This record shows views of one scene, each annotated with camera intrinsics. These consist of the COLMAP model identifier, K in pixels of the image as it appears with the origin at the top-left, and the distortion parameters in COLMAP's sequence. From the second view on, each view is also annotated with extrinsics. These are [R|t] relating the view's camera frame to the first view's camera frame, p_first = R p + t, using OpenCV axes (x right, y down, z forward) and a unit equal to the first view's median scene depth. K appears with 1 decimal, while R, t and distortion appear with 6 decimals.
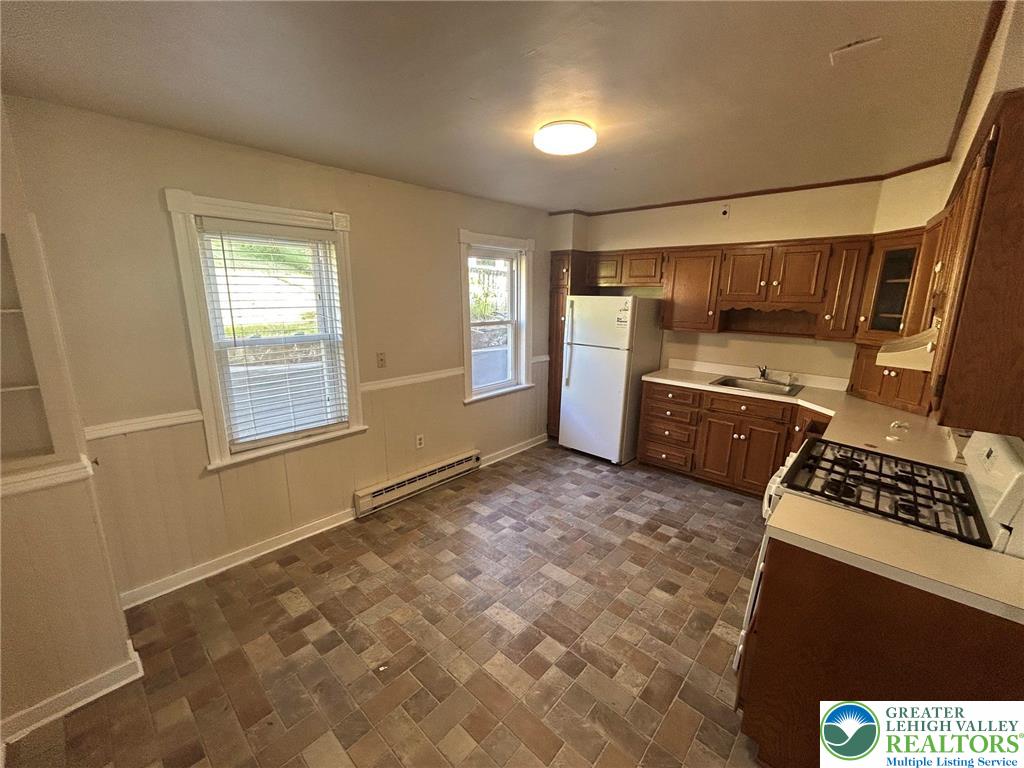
lens RADIAL K [[416.9, 0, 513.0], [0, 416.9, 386.0], [0, 0, 1]] dist [0.003612, 0.000623]
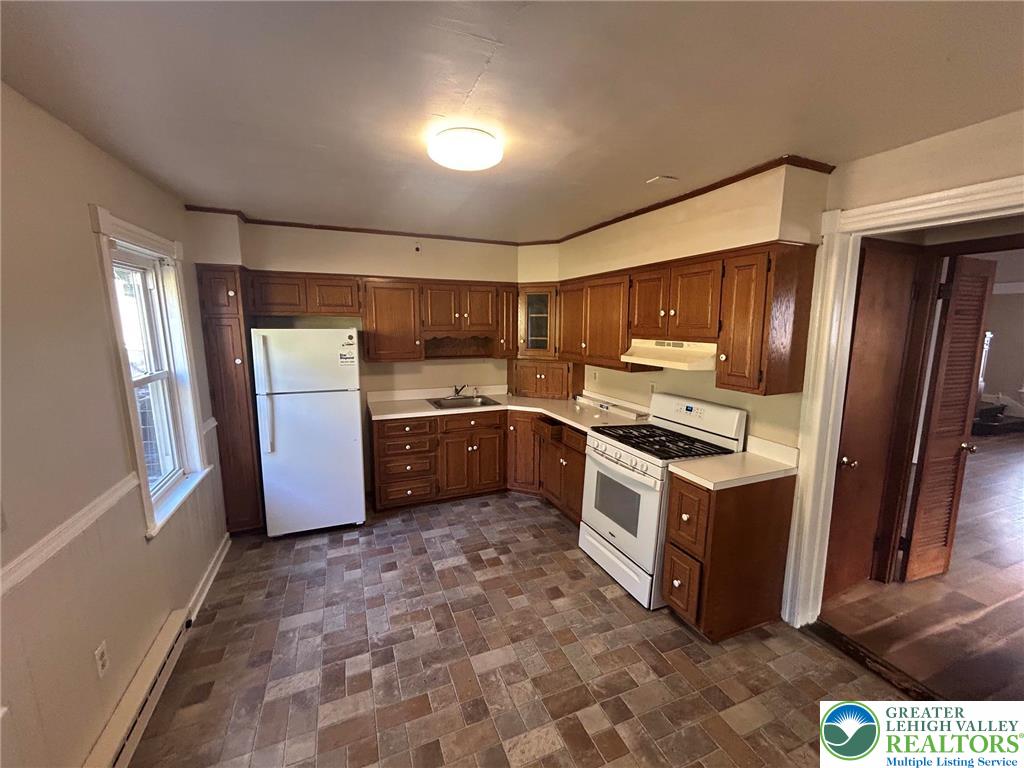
lens RADIAL K [[416.9, 0, 511.0], [0, 416.9, 384.2], [0, 0, 1]] dist [0.003612, 0.000623]
pose [[0.429997, -0.144475, 0.891195, -0.363414], [0.195168, 0.978648, 0.064485, -0.093237], [-0.881483, 0.146205, 0.449013, 0.336903]]
